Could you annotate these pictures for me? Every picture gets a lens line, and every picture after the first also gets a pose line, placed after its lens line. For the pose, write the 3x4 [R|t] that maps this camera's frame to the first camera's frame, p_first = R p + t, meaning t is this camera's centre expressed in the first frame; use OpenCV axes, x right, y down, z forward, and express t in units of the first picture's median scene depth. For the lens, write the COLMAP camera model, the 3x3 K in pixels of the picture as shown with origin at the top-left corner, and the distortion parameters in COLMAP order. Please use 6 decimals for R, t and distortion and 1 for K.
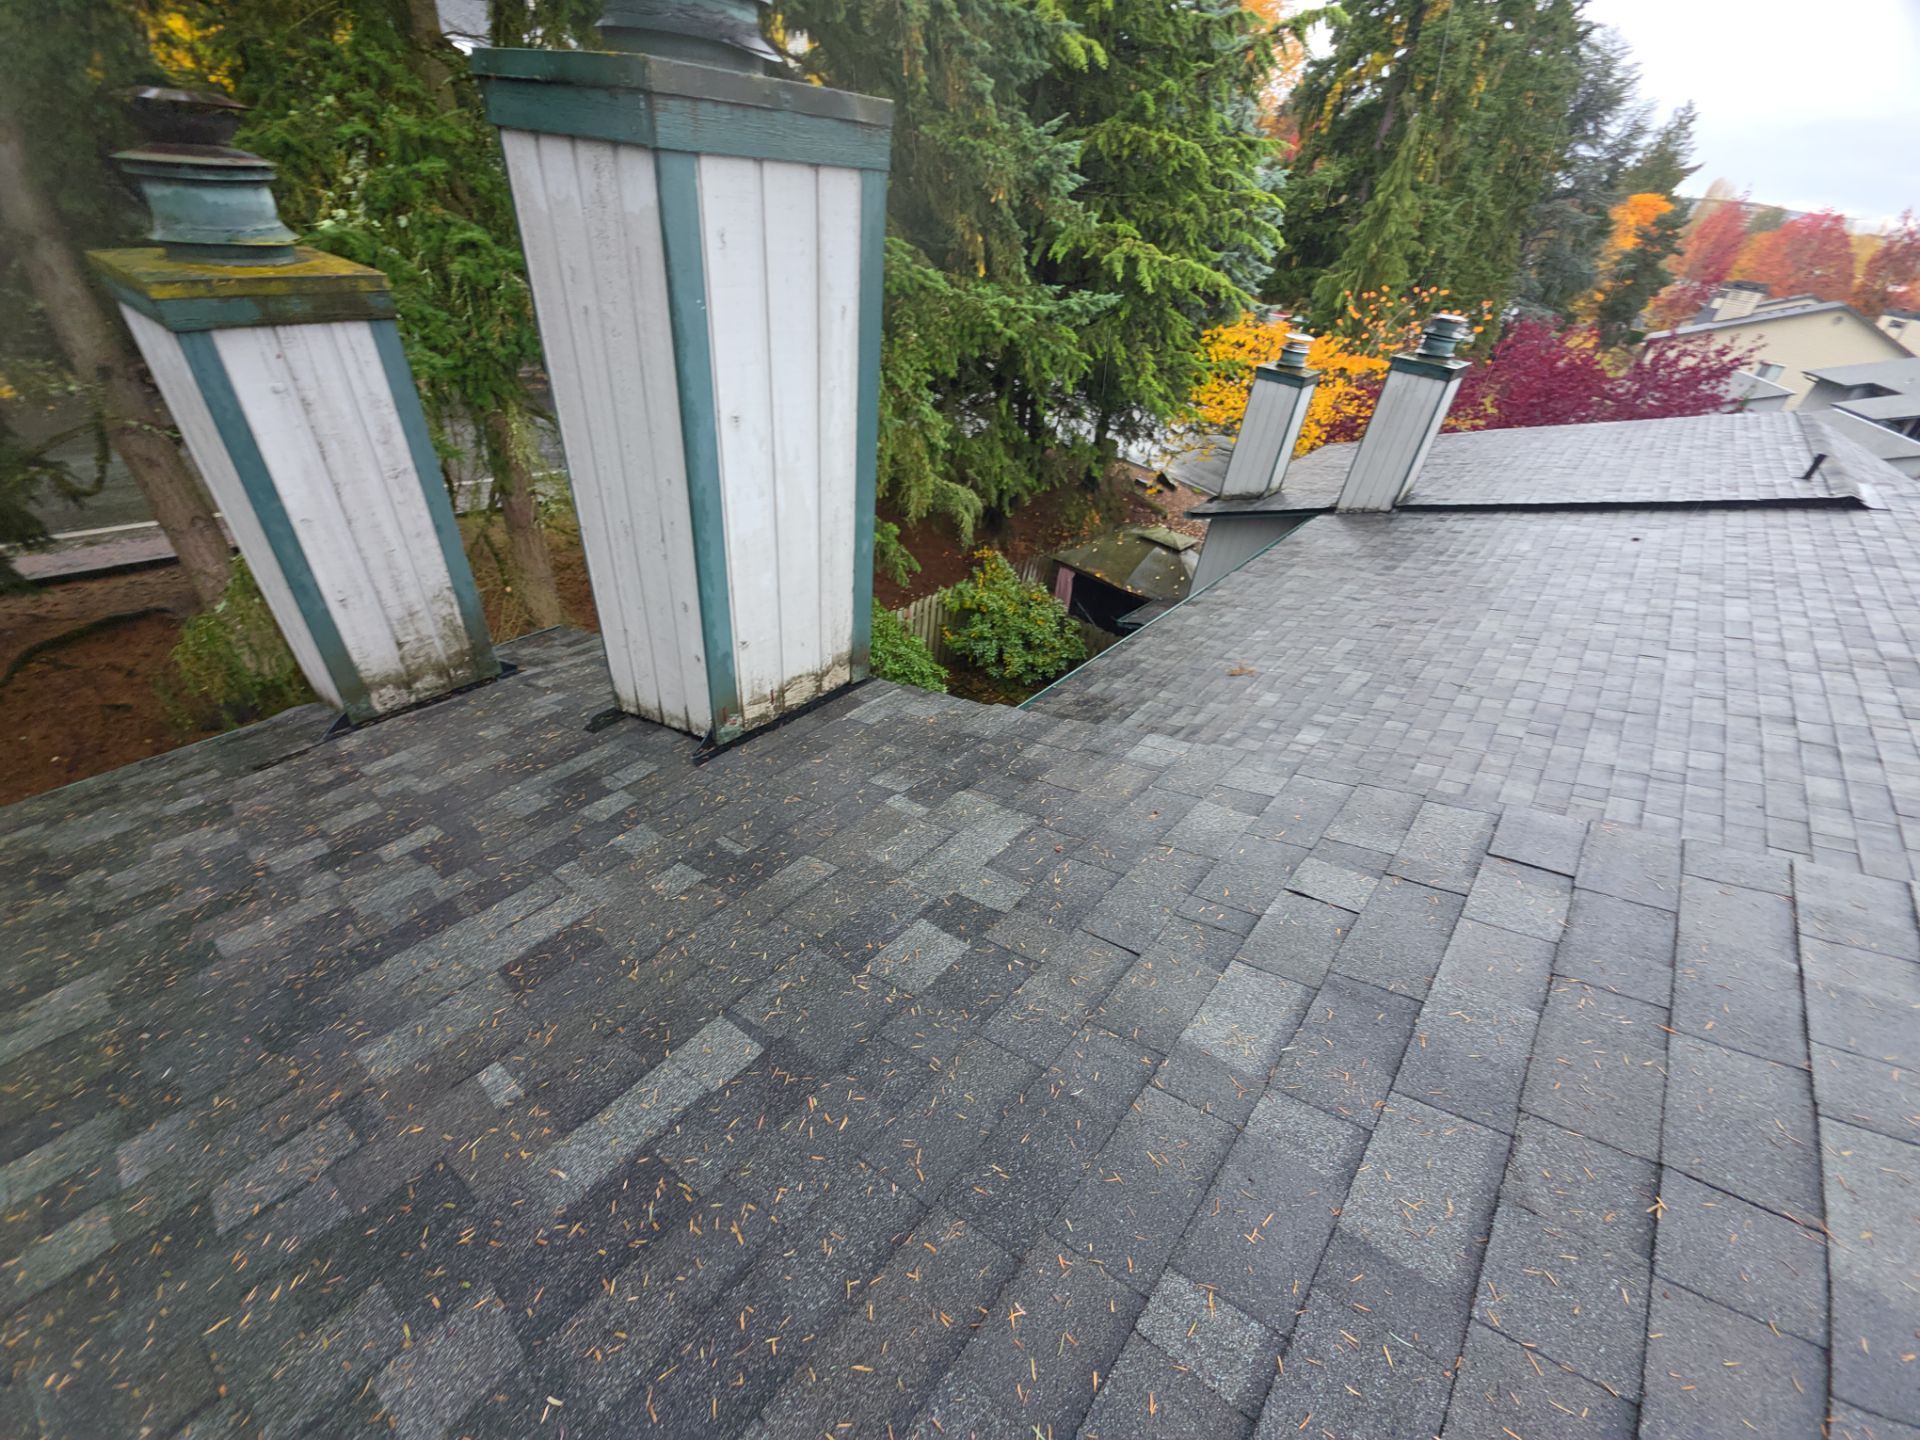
lens RADIAL K [[759.2, 0, 967.0], [0, 759.2, 739.9], [0, 0, 1]] dist [0.017579, -0.010073]
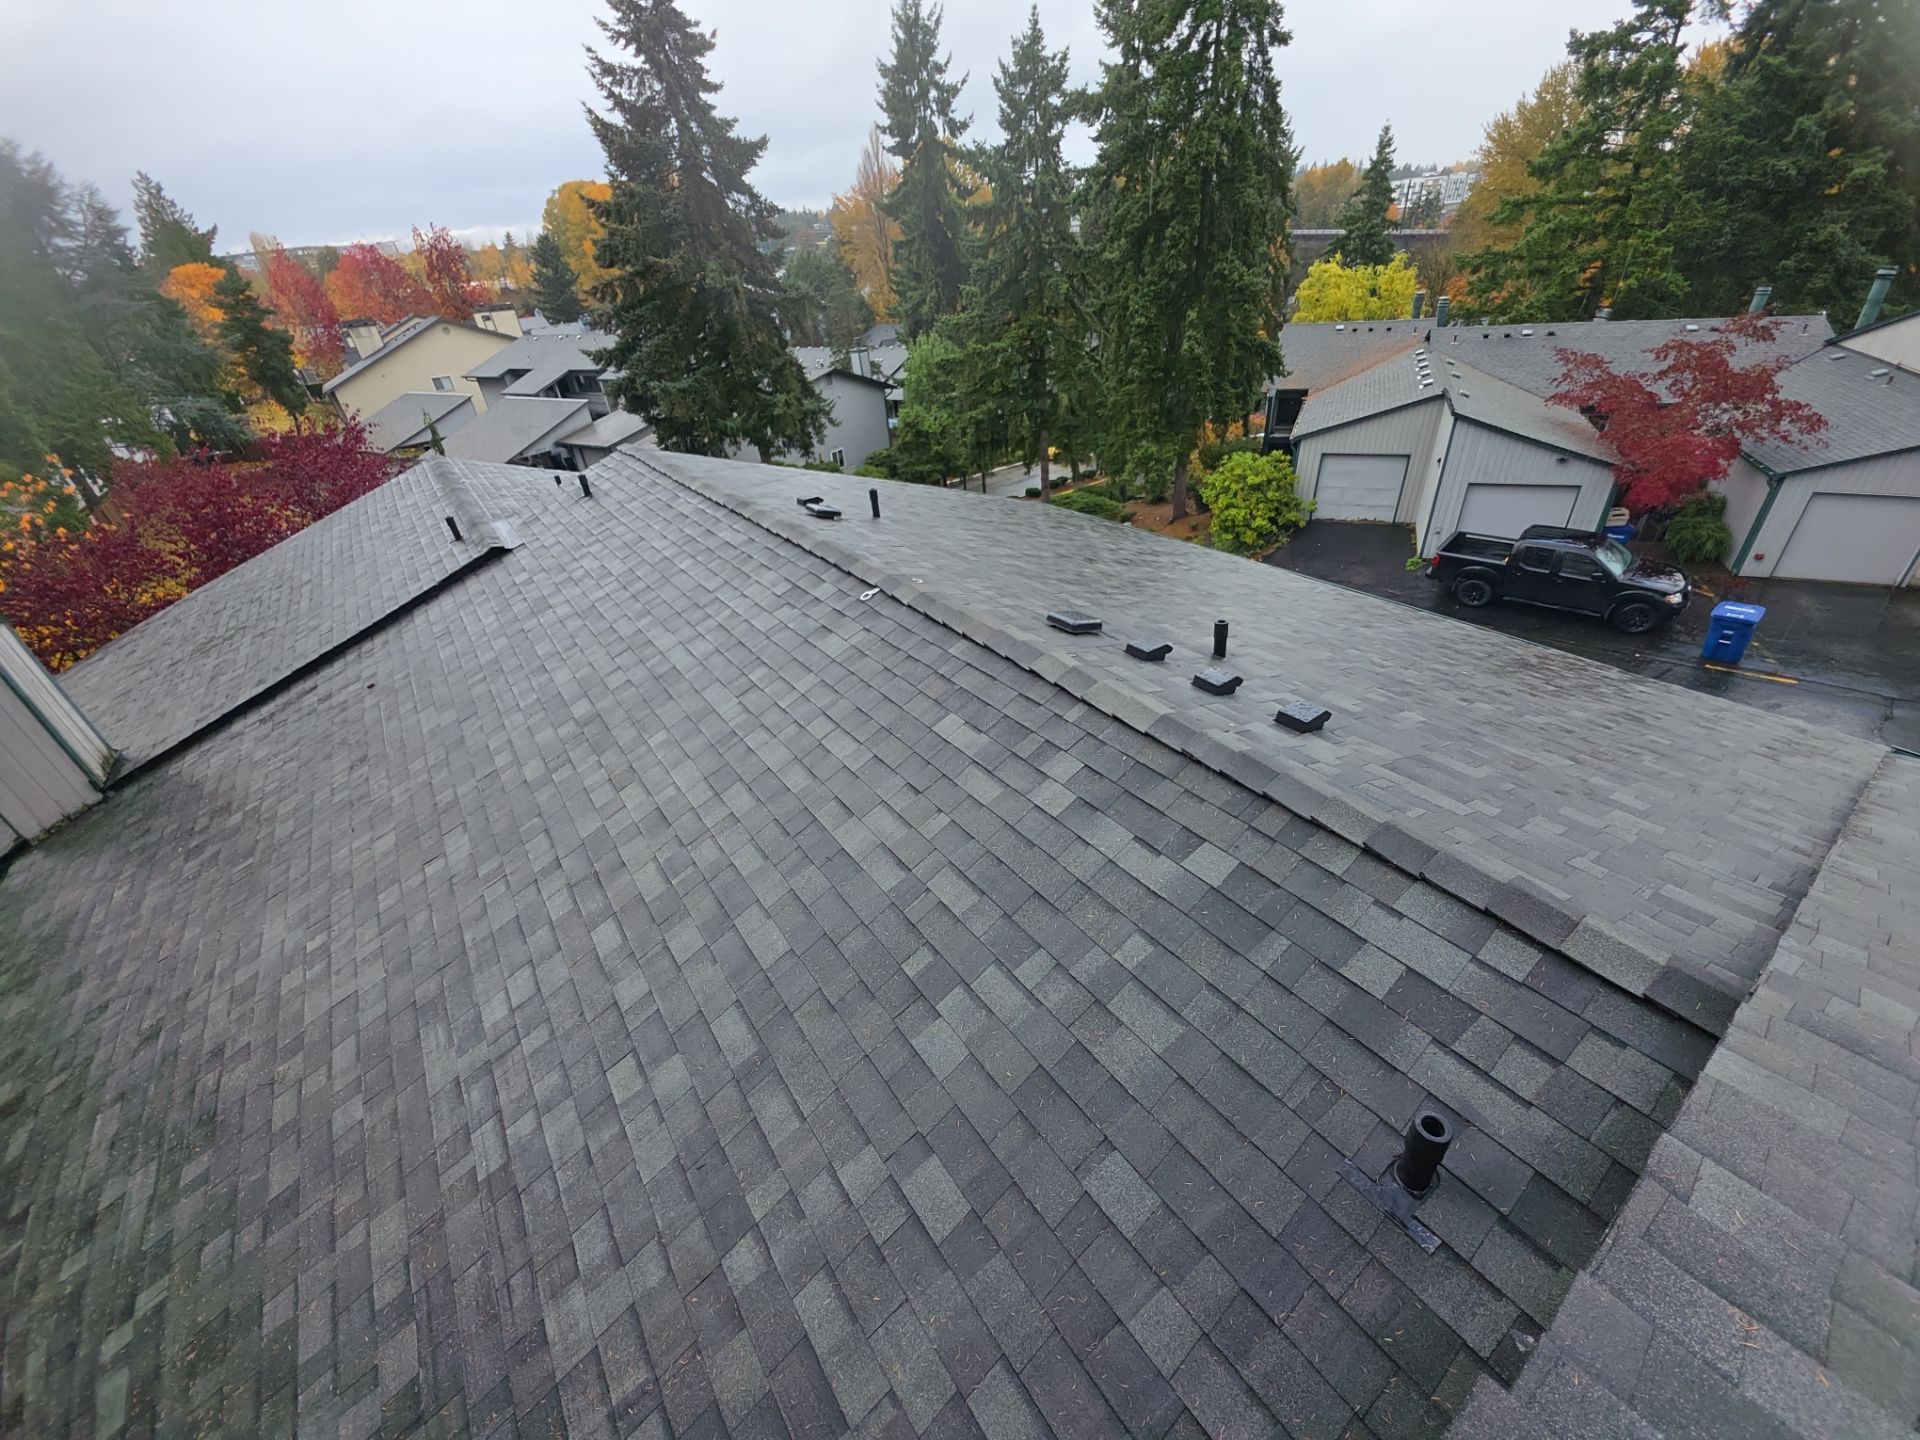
lens RADIAL K [[759.2, 0, 967.0], [0, 759.2, 739.9], [0, 0, 1]] dist [0.017579, -0.010073]
pose [[0.231795, -0.631034, 0.740316, 0.174605], [0.665806, 0.657766, 0.352203, -0.036787], [-0.709206, 0.411268, 0.572613, 0.003298]]
